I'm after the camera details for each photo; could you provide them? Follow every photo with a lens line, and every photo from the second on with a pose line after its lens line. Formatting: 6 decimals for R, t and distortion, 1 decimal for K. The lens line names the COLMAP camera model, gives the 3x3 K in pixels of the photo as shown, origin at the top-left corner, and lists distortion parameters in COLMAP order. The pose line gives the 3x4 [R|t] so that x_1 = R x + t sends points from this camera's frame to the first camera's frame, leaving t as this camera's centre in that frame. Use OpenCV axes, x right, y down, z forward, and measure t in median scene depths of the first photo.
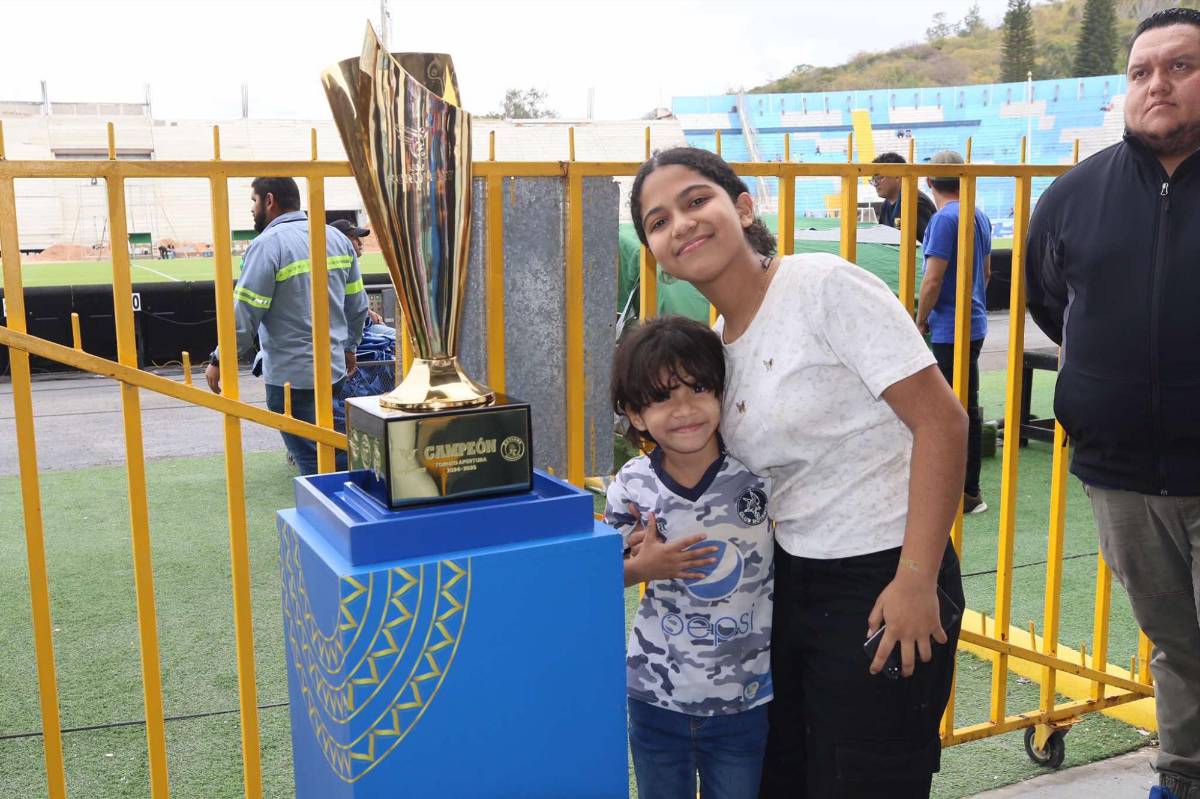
lens RADIAL K [[1211.6, 0, 600.0], [0, 1211.6, 399.5], [0, 0, 1]] dist [-0.013817, 0.014177]
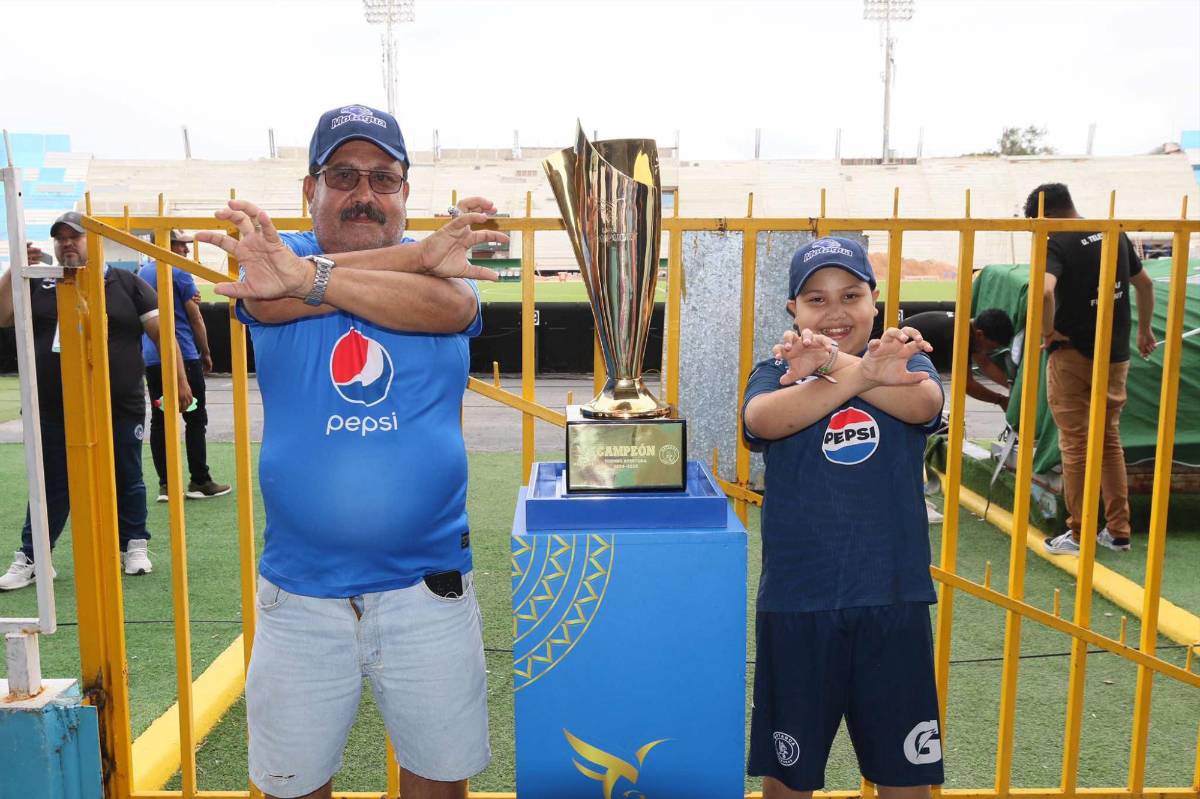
lens RADIAL K [[1119.6, 0, 600.0], [0, 1119.6, 399.5], [0, 0, 1]] dist [-0.024041, 0.018226]
pose [[0.909371, 0.072079, -0.409695, 0.179091], [-0.077589, 0.996980, 0.003183, -0.007573], [0.408687, 0.028893, 0.912217, -0.045936]]
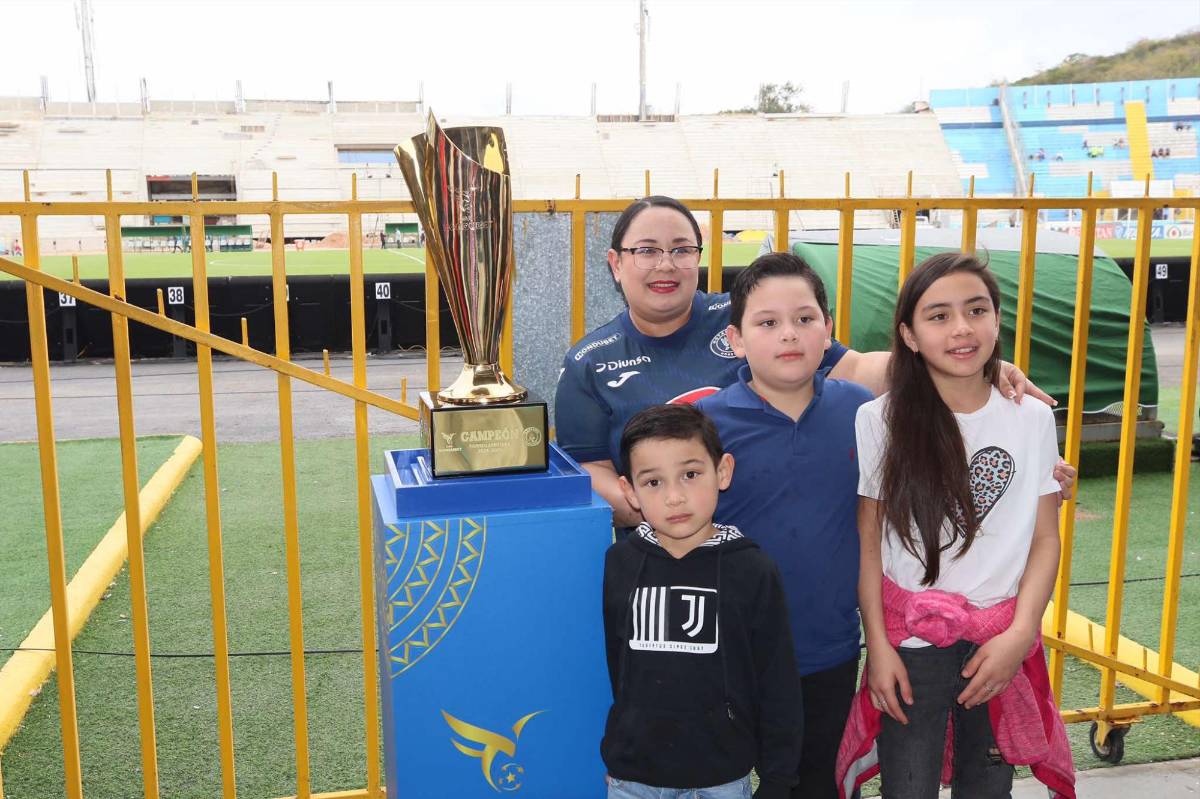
lens RADIAL K [[1211.6, 0, 600.0], [0, 1211.6, 399.5], [0, 0, 1]] dist [-0.013817, 0.014177]
pose [[0.977191, 0.041826, -0.208202, 0.142924], [-0.040265, 0.999120, 0.011735, -0.009066], [0.208510, -0.003084, 0.978015, -0.132168]]
